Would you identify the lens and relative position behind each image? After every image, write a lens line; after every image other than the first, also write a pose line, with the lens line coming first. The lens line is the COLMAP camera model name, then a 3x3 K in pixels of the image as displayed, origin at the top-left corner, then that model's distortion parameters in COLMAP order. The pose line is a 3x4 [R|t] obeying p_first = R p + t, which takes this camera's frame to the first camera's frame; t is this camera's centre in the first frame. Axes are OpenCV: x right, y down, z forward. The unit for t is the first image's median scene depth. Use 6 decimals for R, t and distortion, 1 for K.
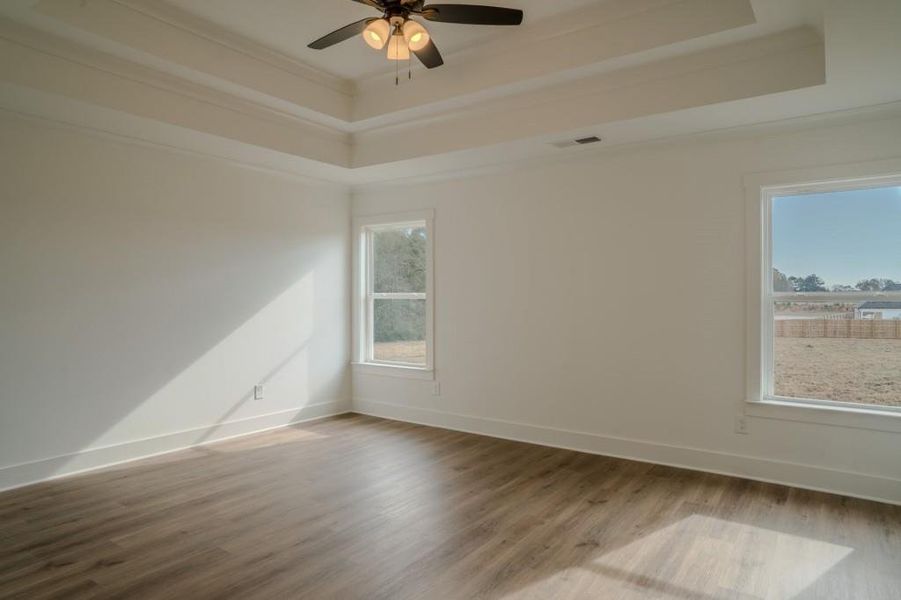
lens RADIAL K [[546.0, 0, 450.4], [0, 546.0, 299.9], [0, 0, 1]] dist [-0.029935, -0.000329]
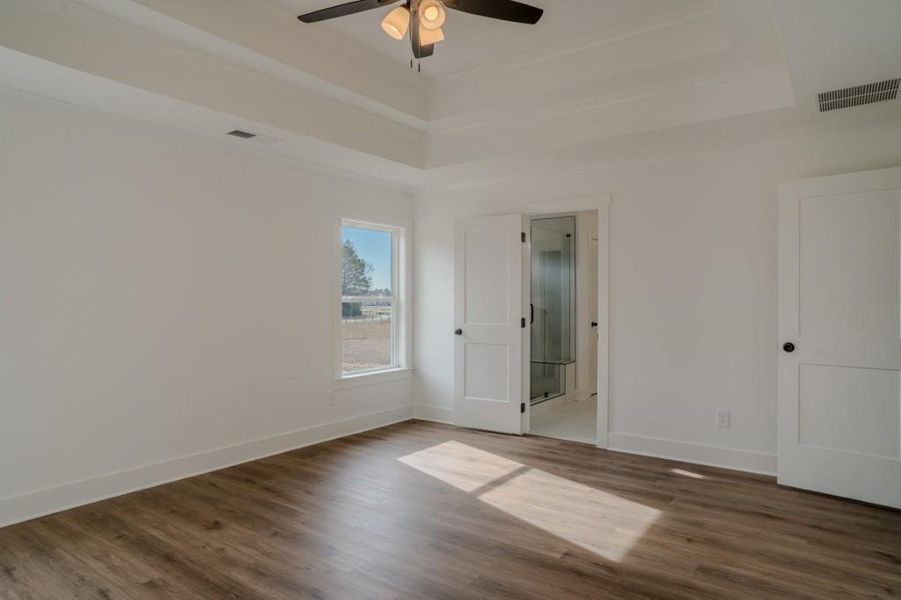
lens RADIAL K [[546.0, 0, 449.8], [0, 546.0, 298.7], [0, 0, 1]] dist [-0.029935, -0.000329]
pose [[0.022631, -0.000833, 0.999744, -0.876329], [0.001026, 0.999999, 0.000810, -0.009632], [-0.999743, 0.001008, 0.022632, 0.790651]]
